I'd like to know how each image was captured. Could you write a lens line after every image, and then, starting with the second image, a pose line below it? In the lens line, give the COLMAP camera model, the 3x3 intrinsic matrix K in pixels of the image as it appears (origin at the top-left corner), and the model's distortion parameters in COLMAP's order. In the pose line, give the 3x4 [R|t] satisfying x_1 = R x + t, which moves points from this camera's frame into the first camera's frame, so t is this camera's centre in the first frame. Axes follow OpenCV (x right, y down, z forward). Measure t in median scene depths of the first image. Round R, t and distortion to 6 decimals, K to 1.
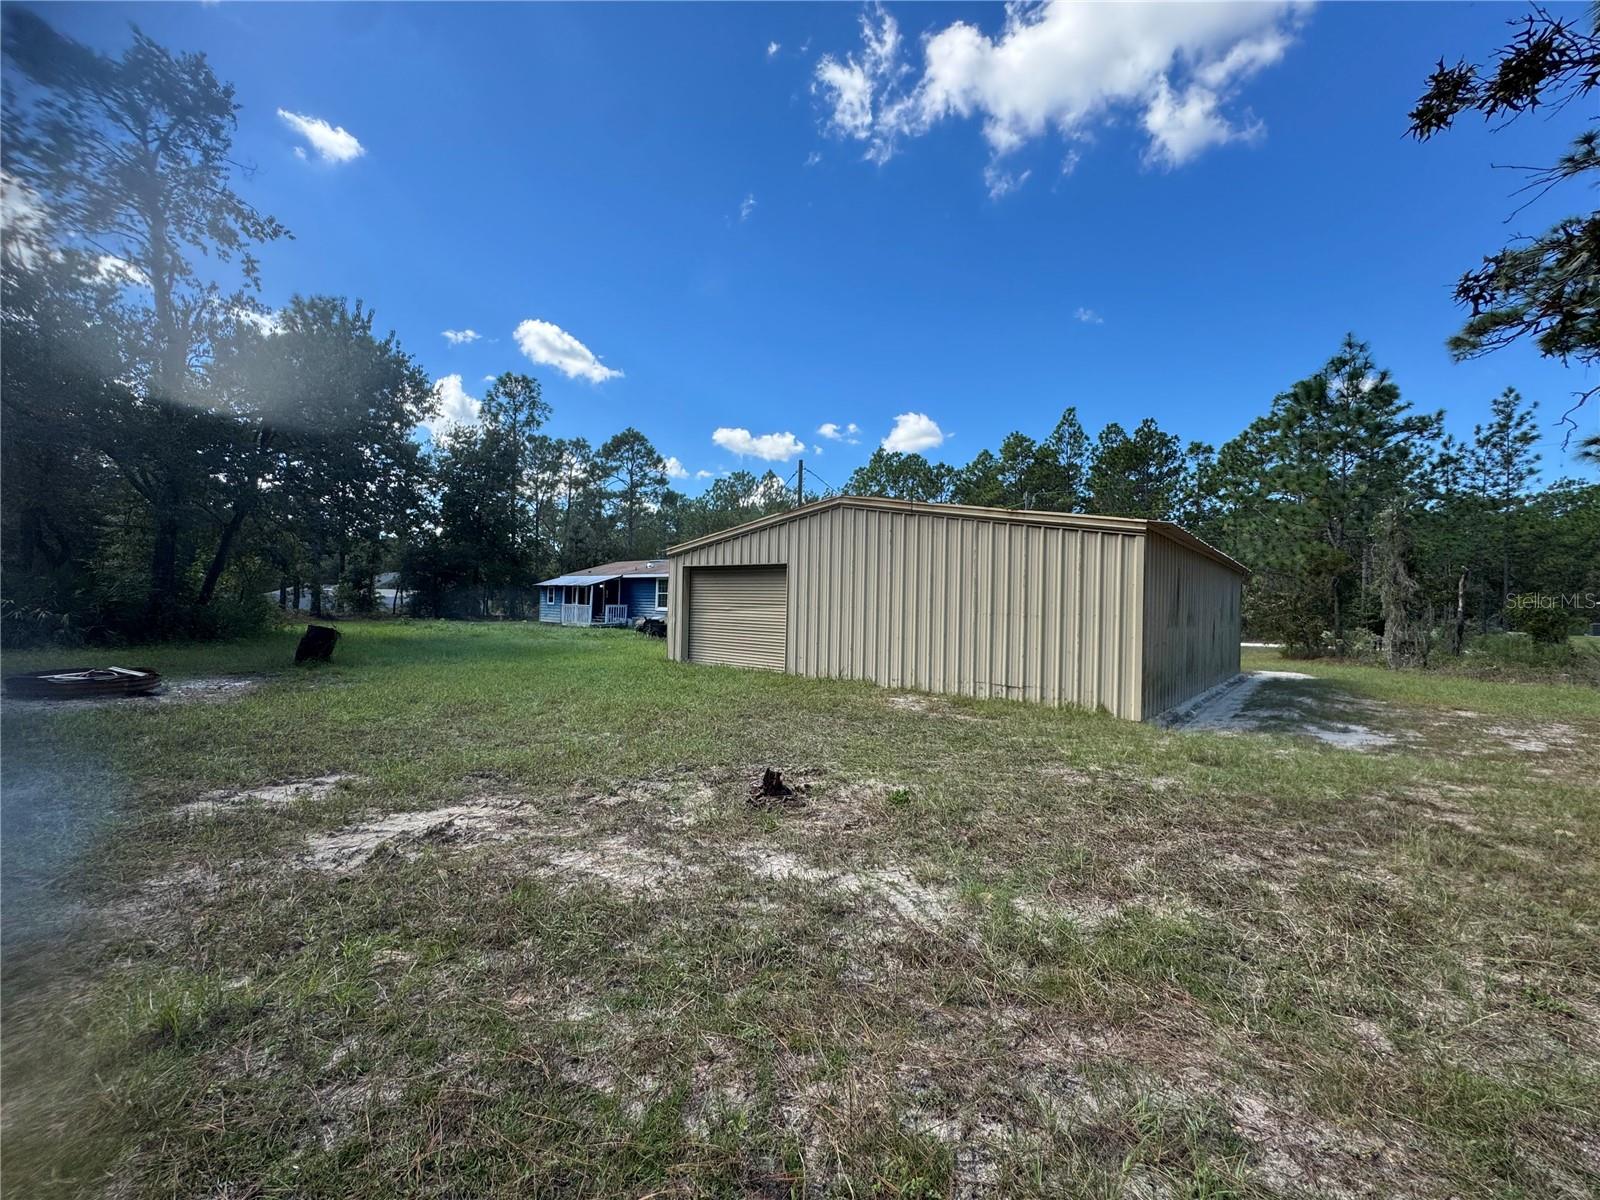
lens RADIAL K [[647.3, 0, 798.4], [0, 647.3, 600.8], [0, 0, 1]] dist [-0.000125, 0.000793]
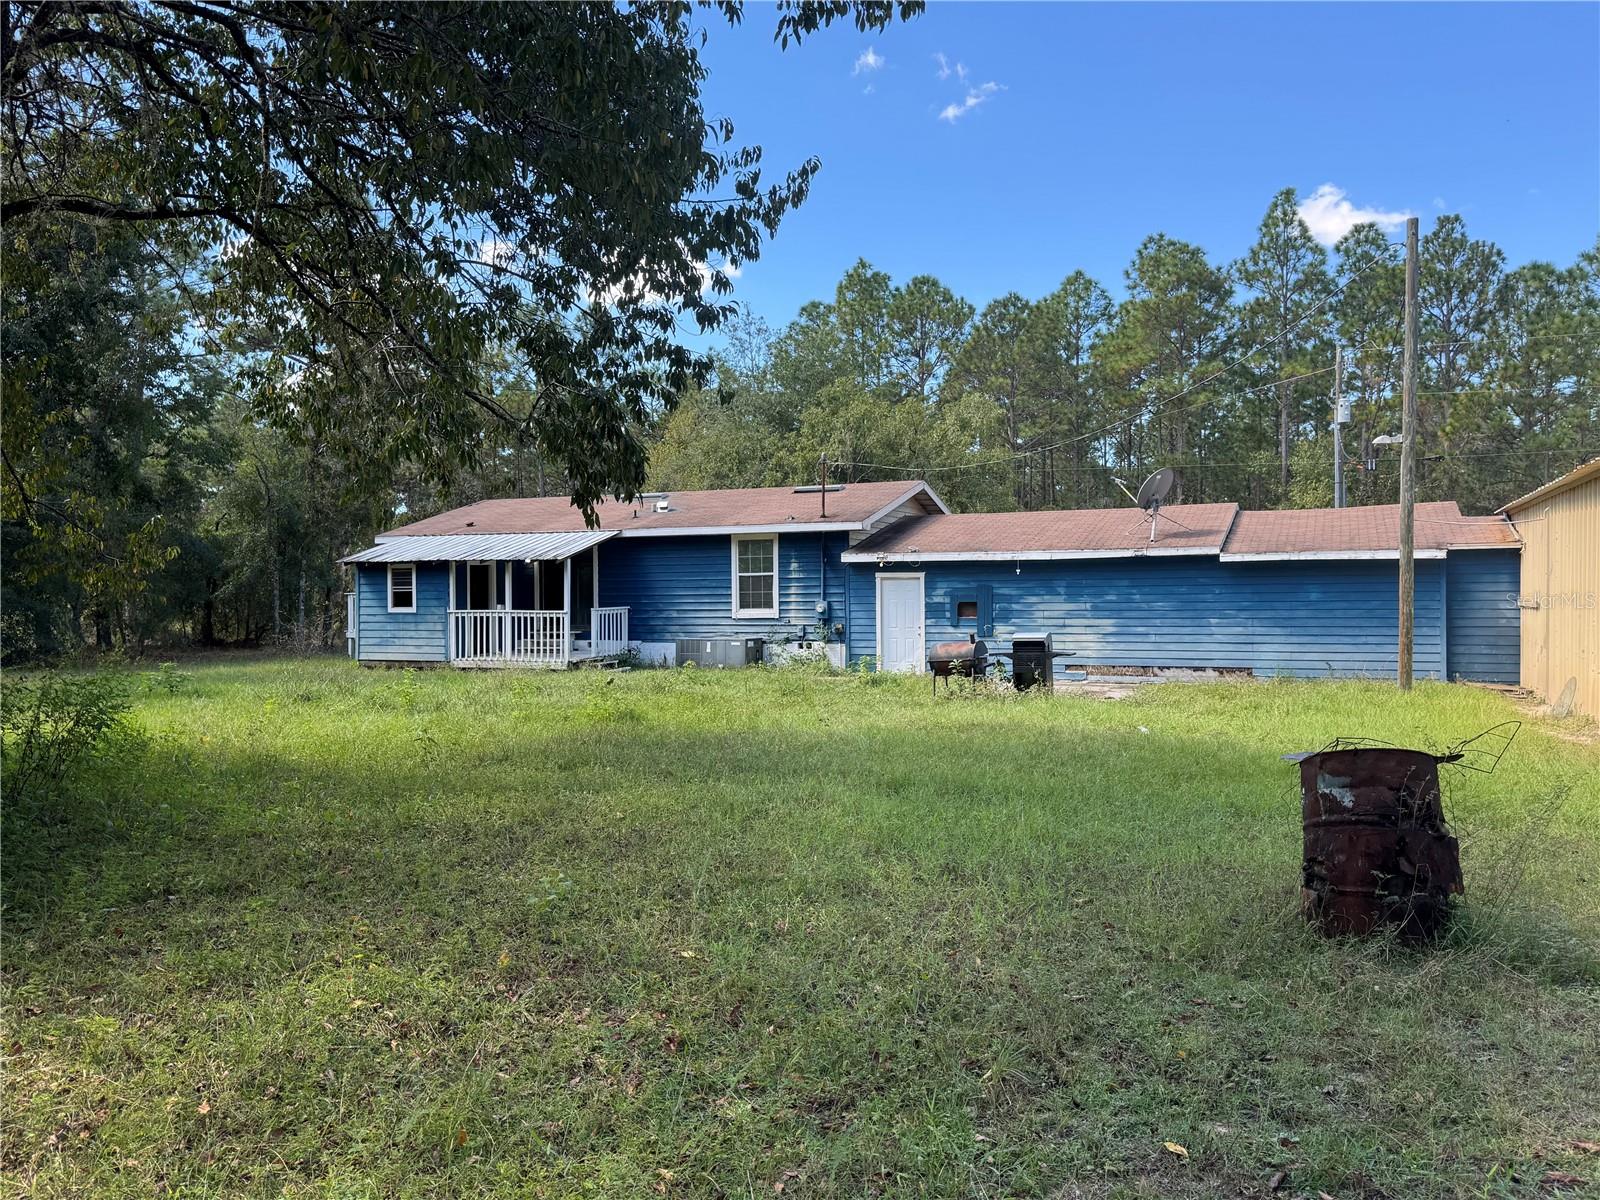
lens RADIAL K [[1253.4, 0, 799.6], [0, 1253.4, 610.1], [0, 0, 1]] dist [0.069320, -0.093400]
pose [[0.956096, -0.036032, 0.290830, -0.384831], [0.029894, 0.999227, 0.025525, -0.007544], [-0.291525, -0.015710, 0.956434, 0.243493]]
